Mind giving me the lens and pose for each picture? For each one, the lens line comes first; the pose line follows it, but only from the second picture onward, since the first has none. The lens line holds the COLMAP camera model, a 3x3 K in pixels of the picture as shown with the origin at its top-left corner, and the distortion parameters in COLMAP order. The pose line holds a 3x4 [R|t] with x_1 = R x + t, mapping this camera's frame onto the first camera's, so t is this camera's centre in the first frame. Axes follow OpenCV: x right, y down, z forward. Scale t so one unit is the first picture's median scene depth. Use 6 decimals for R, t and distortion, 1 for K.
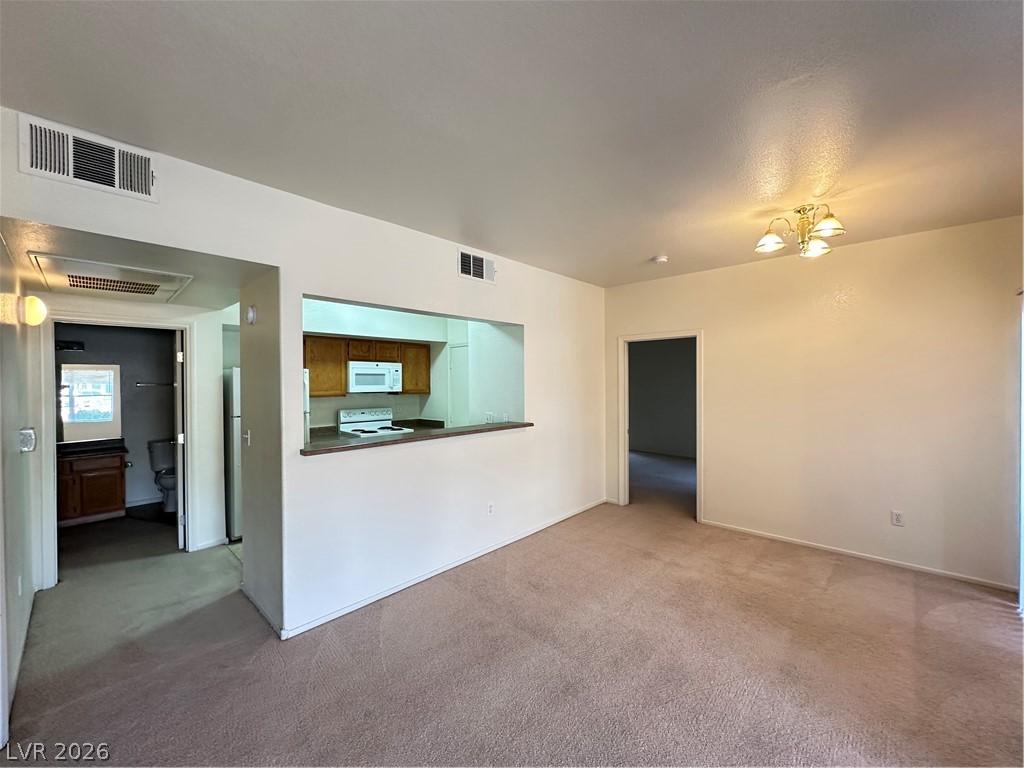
lens RADIAL K [[409.6, 0, 512.0], [0, 409.6, 384.0], [0, 0, 1]] dist [0.000448, 0.000041]
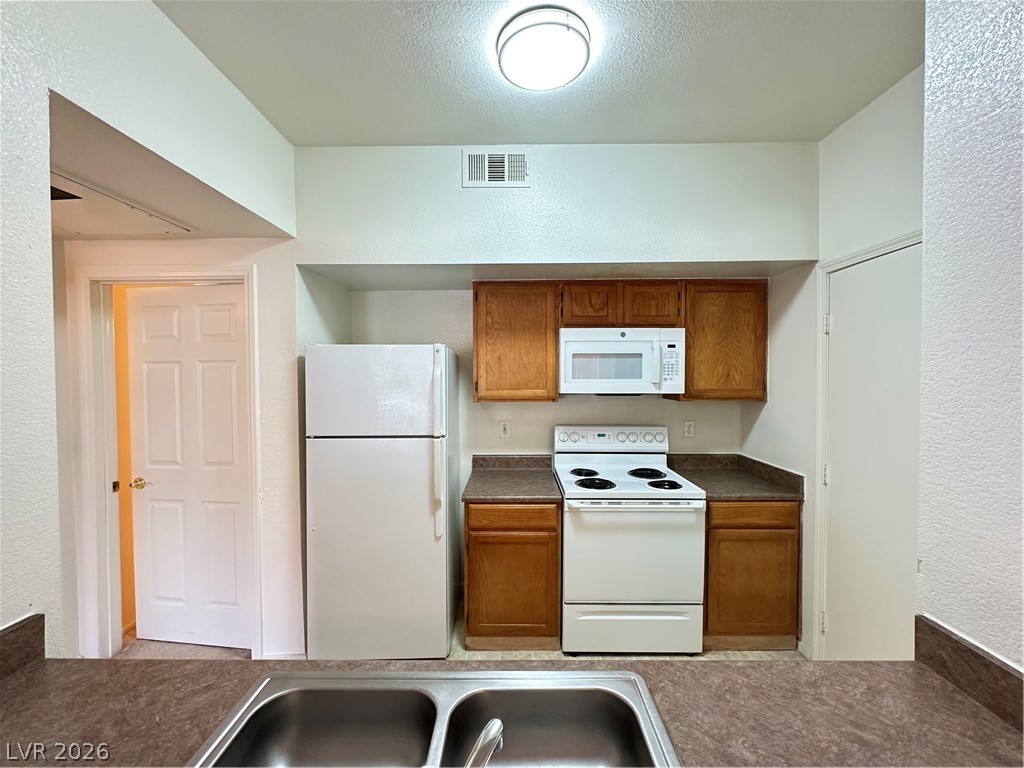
lens RADIAL K [[409.6, 0, 512.0], [0, 409.6, 384.0], [0, 0, 1]] dist [0.000448, 0.000041]
pose [[0.676564, 0.019943, -0.736114, -0.084122], [-0.003435, 0.999708, 0.023928, -0.001777], [0.736376, -0.013660, 0.676435, 0.647466]]
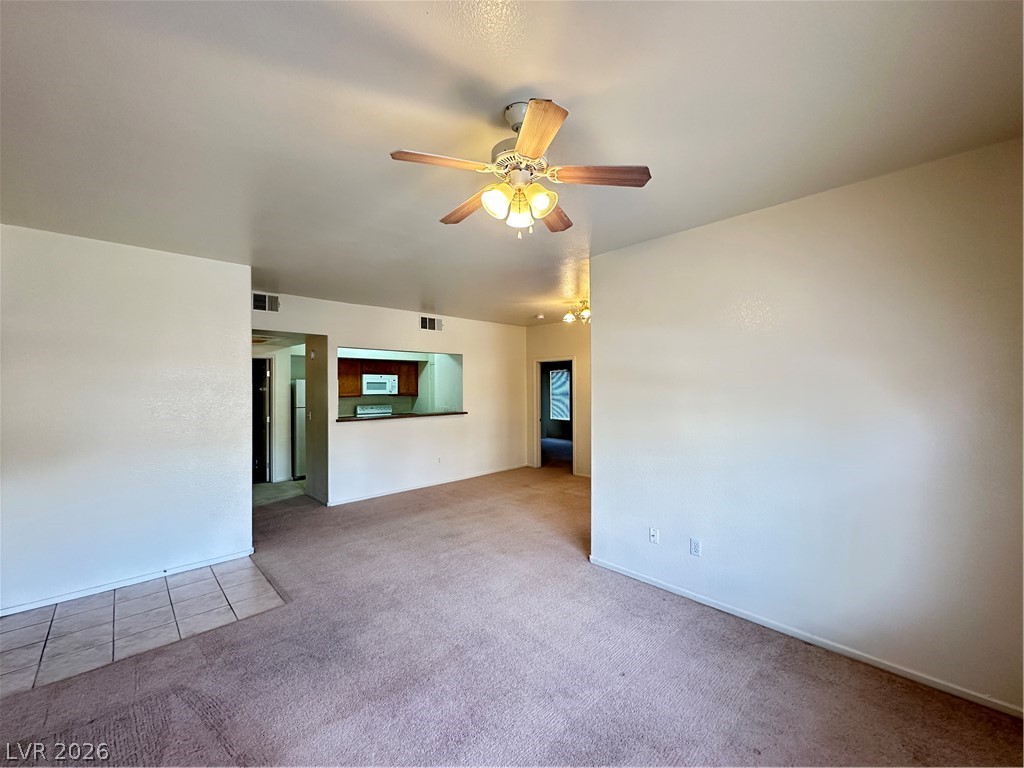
lens RADIAL K [[409.6, 0, 512.0], [0, 409.6, 384.0], [0, 0, 1]] dist [0.000448, 0.000041]
pose [[0.998903, 0.000793, -0.046823, 0.248308], [-0.001380, 0.999921, -0.012488, -0.000285], [0.046810, 0.012539, 0.998825, -0.544128]]
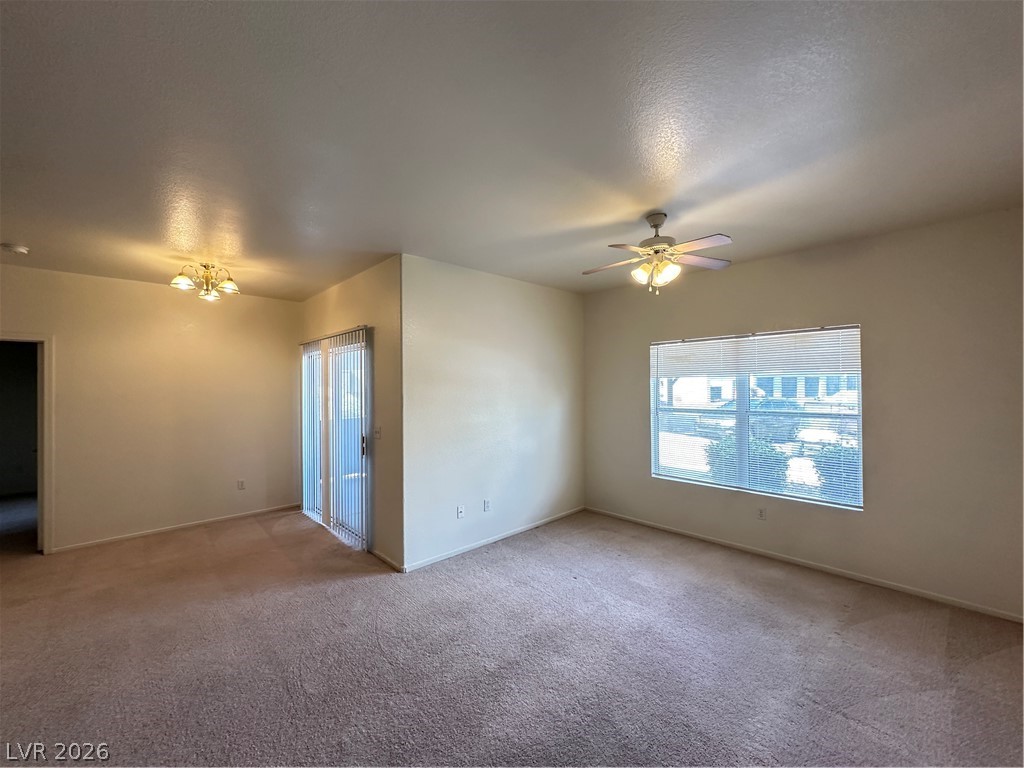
lens RADIAL K [[409.6, 0, 512.0], [0, 409.6, 384.0], [0, 0, 1]] dist [0.000448, 0.000041]
pose [[0.056879, 0.015677, 0.998258, -0.316048], [0.015049, 0.999750, -0.016558, 0.002144], [-0.998268, 0.015965, 0.056629, -0.043347]]
